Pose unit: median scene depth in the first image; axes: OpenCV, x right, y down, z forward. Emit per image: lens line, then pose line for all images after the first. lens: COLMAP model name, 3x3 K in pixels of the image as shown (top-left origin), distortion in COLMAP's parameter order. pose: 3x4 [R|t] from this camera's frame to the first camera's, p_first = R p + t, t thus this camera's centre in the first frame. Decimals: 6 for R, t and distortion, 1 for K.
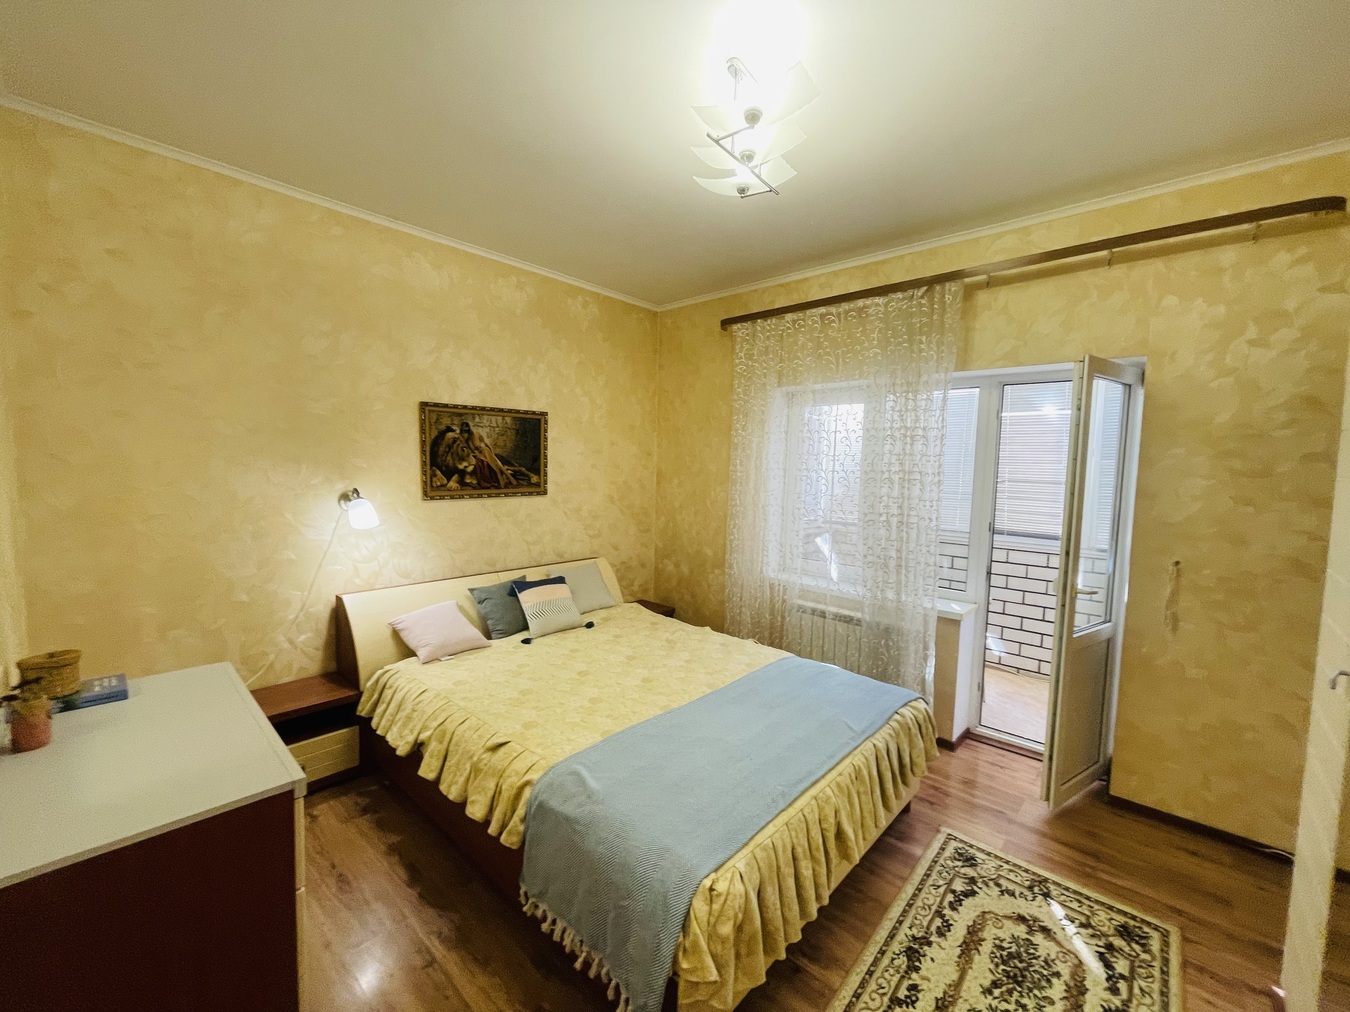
lens RADIAL K [[552.1, 0, 670.3], [0, 552.1, 503.5], [0, 0, 1]] dist [-0.001933, -0.000085]
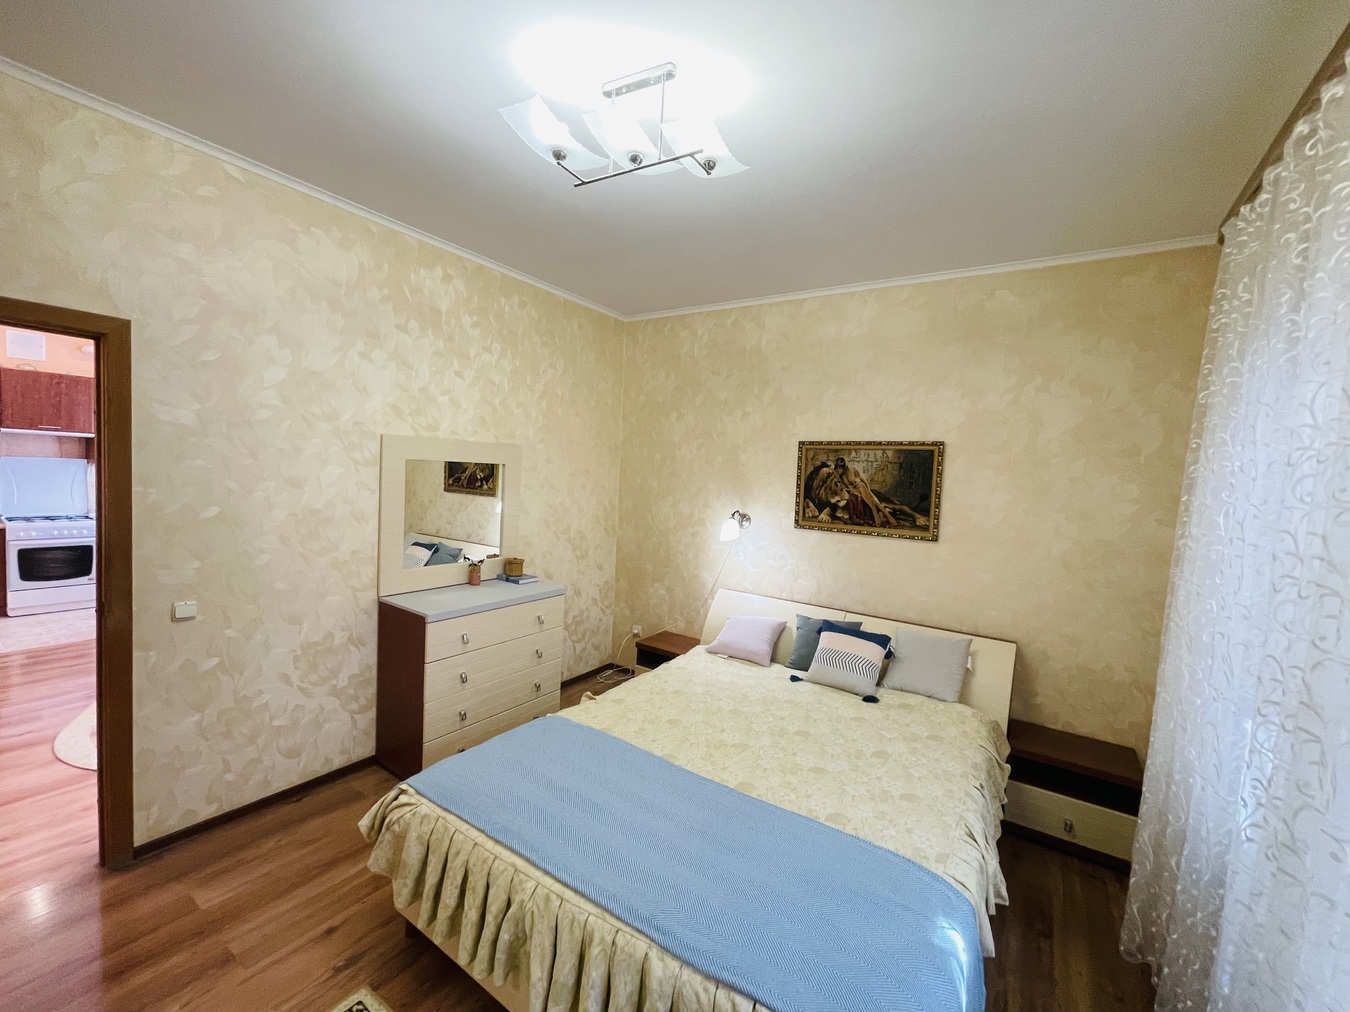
lens RADIAL K [[552.1, 0, 670.3], [0, 552.1, 503.5], [0, 0, 1]] dist [-0.001933, -0.000085]
pose [[0.149986, 0.043448, -0.987733, 0.593041], [-0.124491, 0.991912, 0.024728, -0.048851], [0.980819, 0.119255, 0.154182, 0.540423]]
